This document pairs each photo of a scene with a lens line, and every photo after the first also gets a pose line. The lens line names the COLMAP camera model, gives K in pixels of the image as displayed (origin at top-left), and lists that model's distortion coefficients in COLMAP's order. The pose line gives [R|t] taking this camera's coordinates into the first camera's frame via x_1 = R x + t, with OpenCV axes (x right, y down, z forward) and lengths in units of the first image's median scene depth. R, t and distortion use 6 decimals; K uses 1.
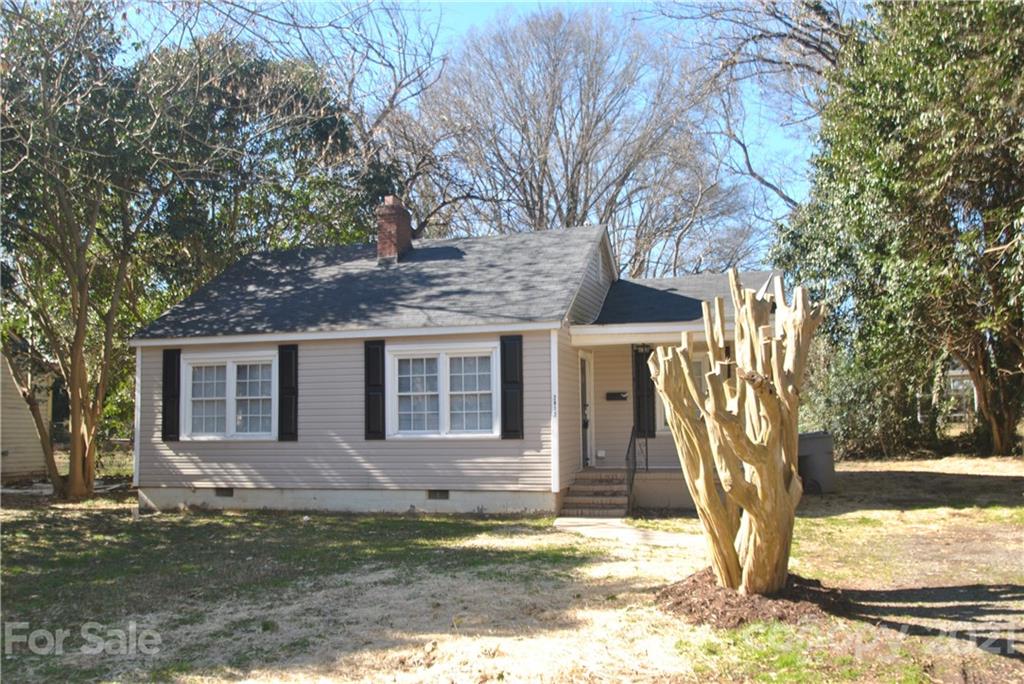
lens RADIAL K [[870.8, 0, 506.9], [0, 870.8, 346.4], [0, 0, 1]] dist [-0.081111, 0.021260]
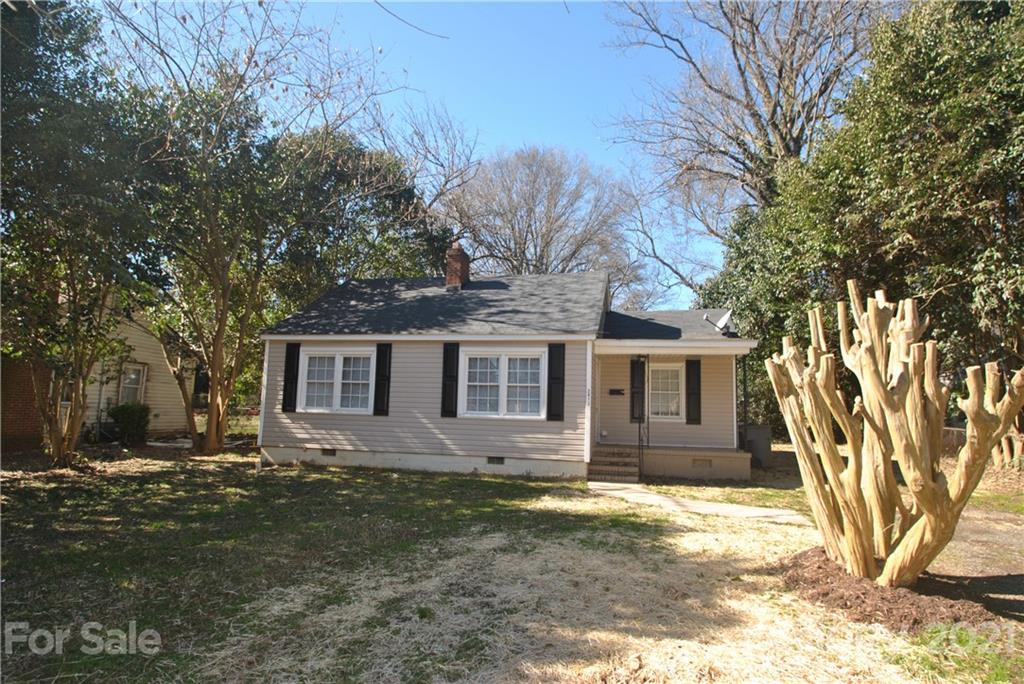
lens RADIAL K [[541.5, 0, 521.5], [0, 541.5, 346.2], [0, 0, 1]] dist [-0.027153, -0.001572]
pose [[0.997313, 0.046818, 0.056342, -0.085652], [-0.045424, 0.998635, -0.025770, 0.013765], [-0.057471, 0.023142, 0.998079, 0.150056]]
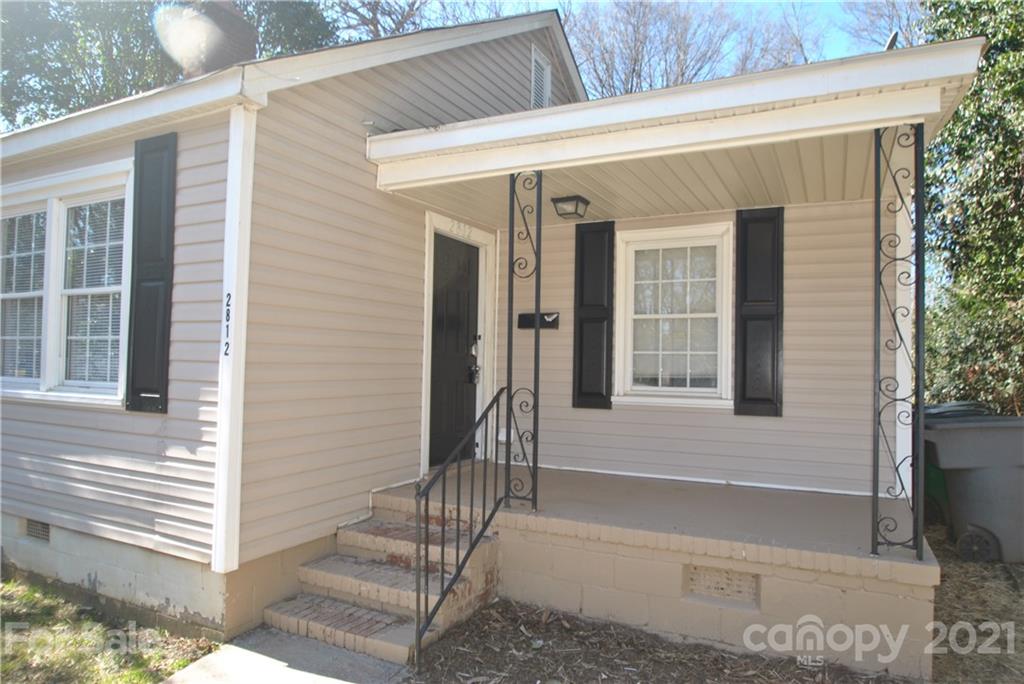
lens RADIAL K [[647.1, 0, 513.8], [0, 647.1, 341.7], [0, 0, 1]] dist [-0.003070, -0.000027]
pose [[0.980122, 0.025779, -0.196712, 0.189279], [-0.014607, 0.998208, 0.058034, 0.050665], [0.197856, -0.054007, 0.978742, 0.667313]]
